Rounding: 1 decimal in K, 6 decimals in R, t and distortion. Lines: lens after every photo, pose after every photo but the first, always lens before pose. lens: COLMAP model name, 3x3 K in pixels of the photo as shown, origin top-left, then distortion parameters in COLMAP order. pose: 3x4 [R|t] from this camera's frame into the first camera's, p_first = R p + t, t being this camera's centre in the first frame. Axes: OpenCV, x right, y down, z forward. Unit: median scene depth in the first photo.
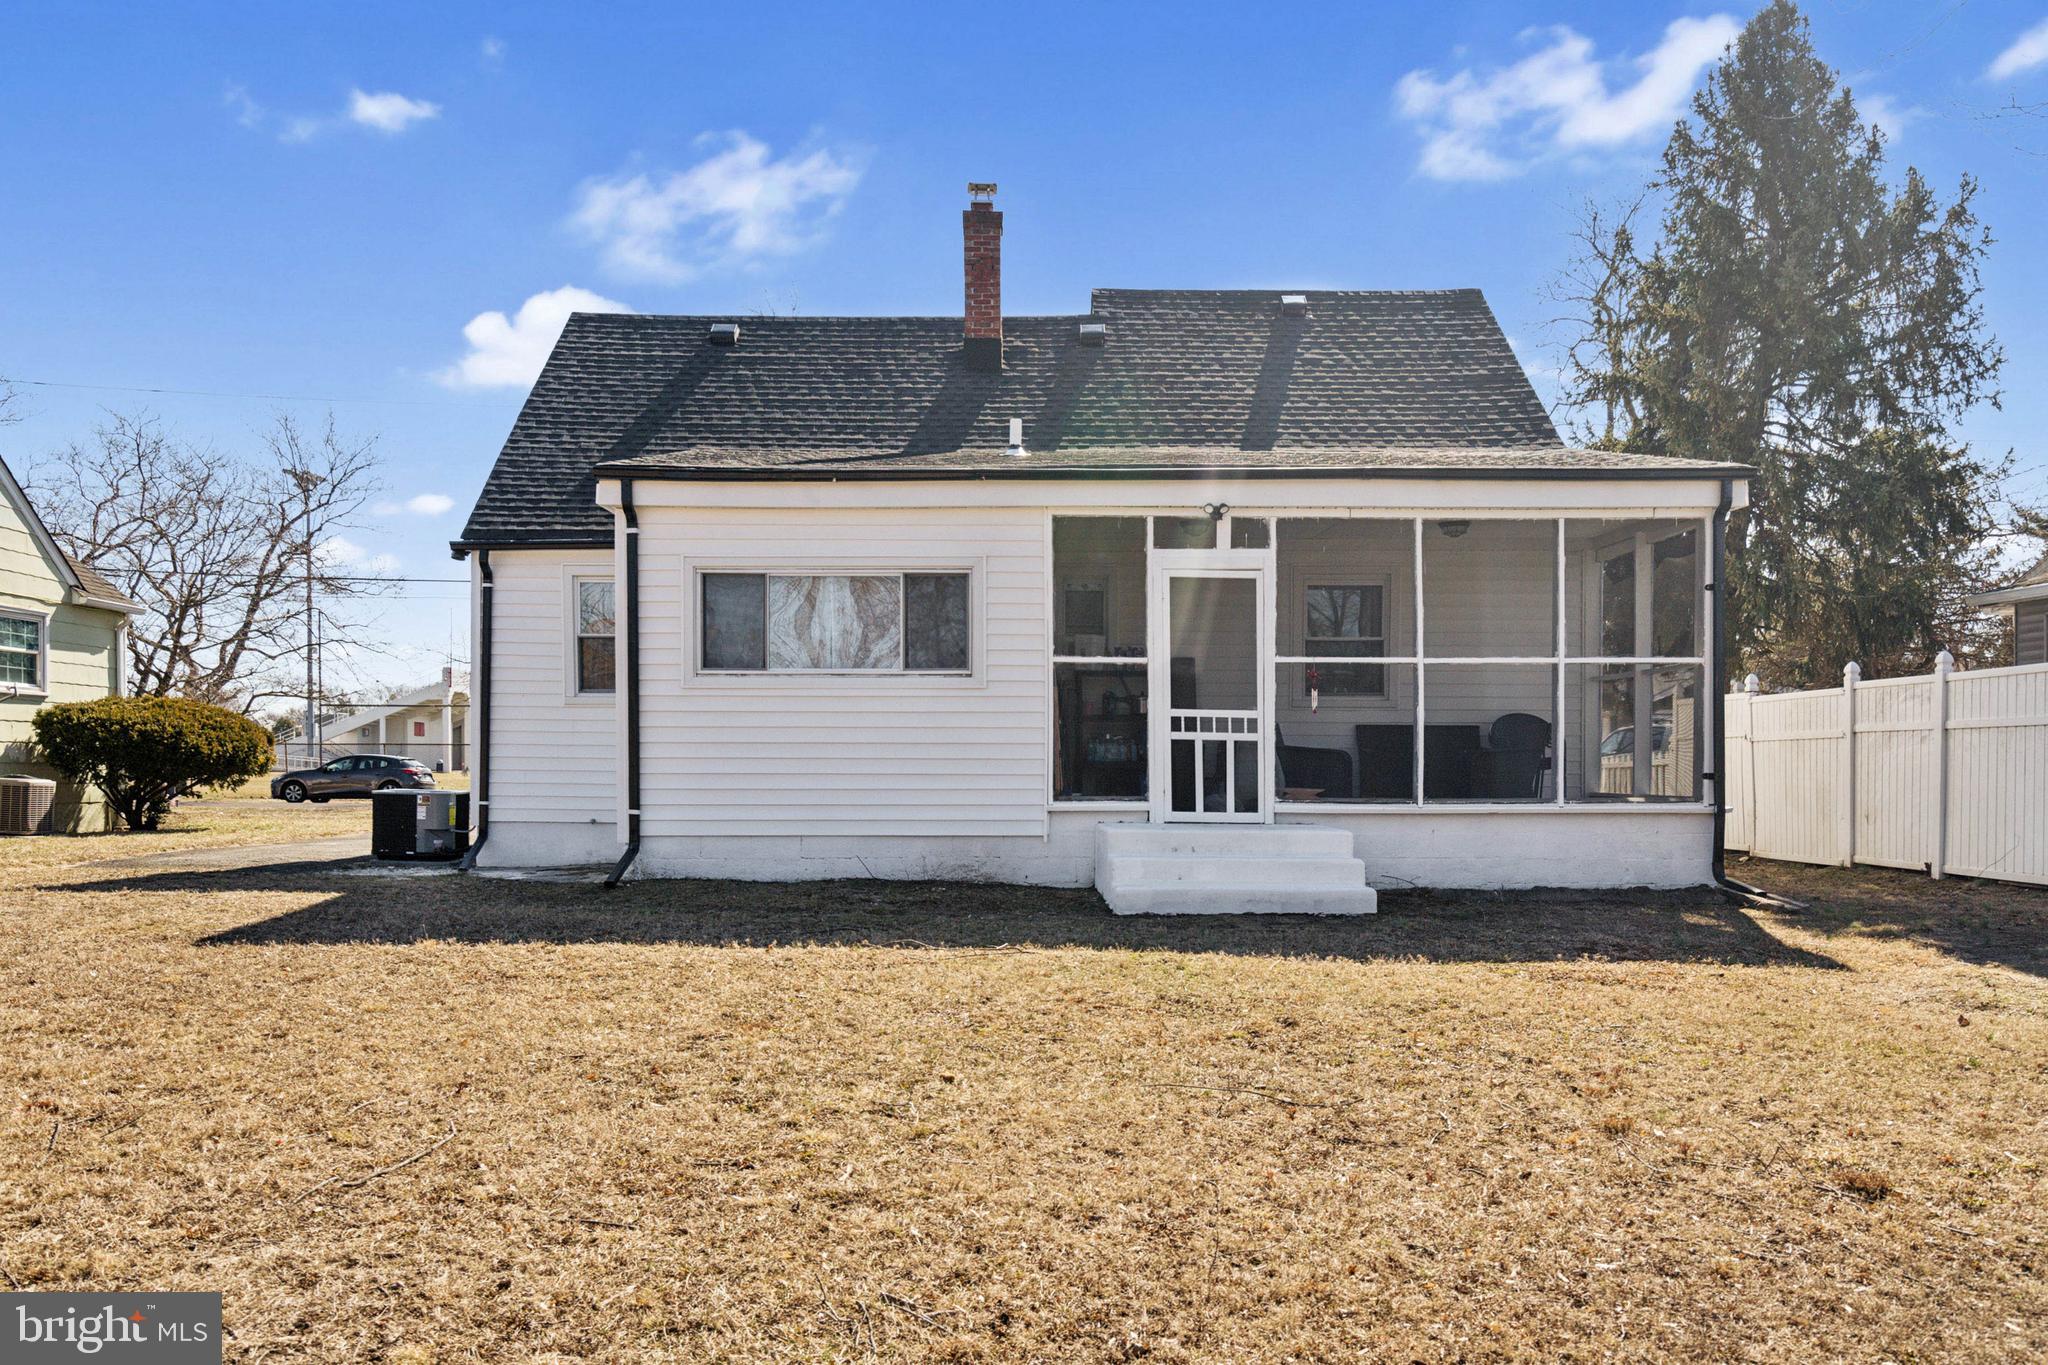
lens RADIAL K [[1460.3, 0, 1039.4], [0, 1460.3, 768.1], [0, 0, 1]] dist [0.024237, -0.001047]
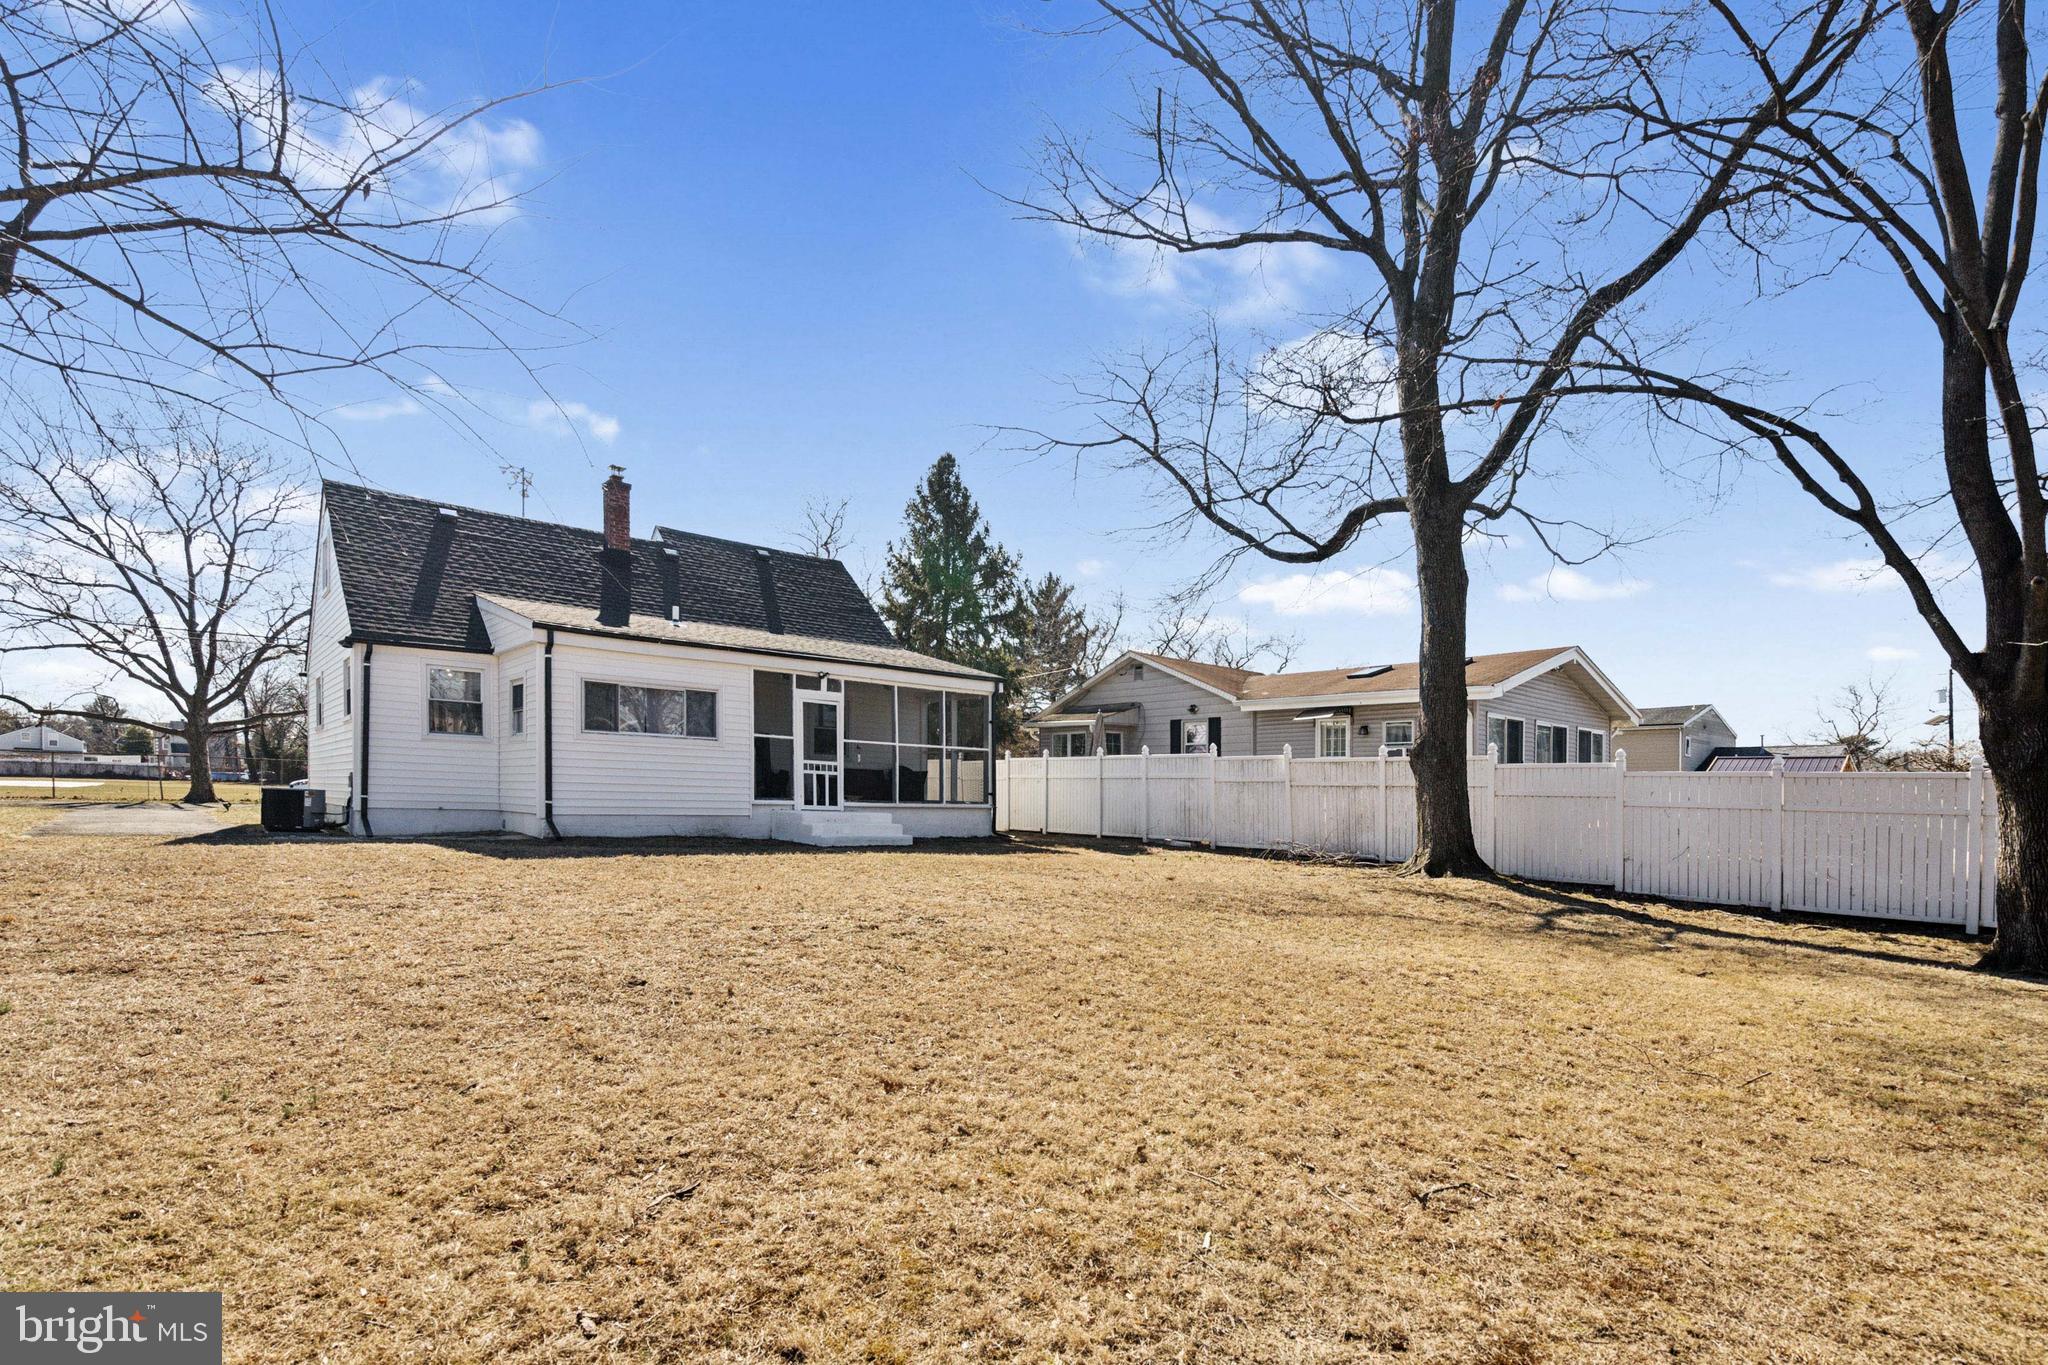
lens RADIAL K [[949.5, 0, 1023.4], [0, 949.5, 682.1], [0, 0, 1]] dist [-0.002102, -0.000096]
pose [[0.779381, 0.091971, 0.619764, -0.561482], [-0.022403, 0.992626, -0.119129, 0.007754], [-0.626150, 0.078962, 0.775694, -0.364378]]
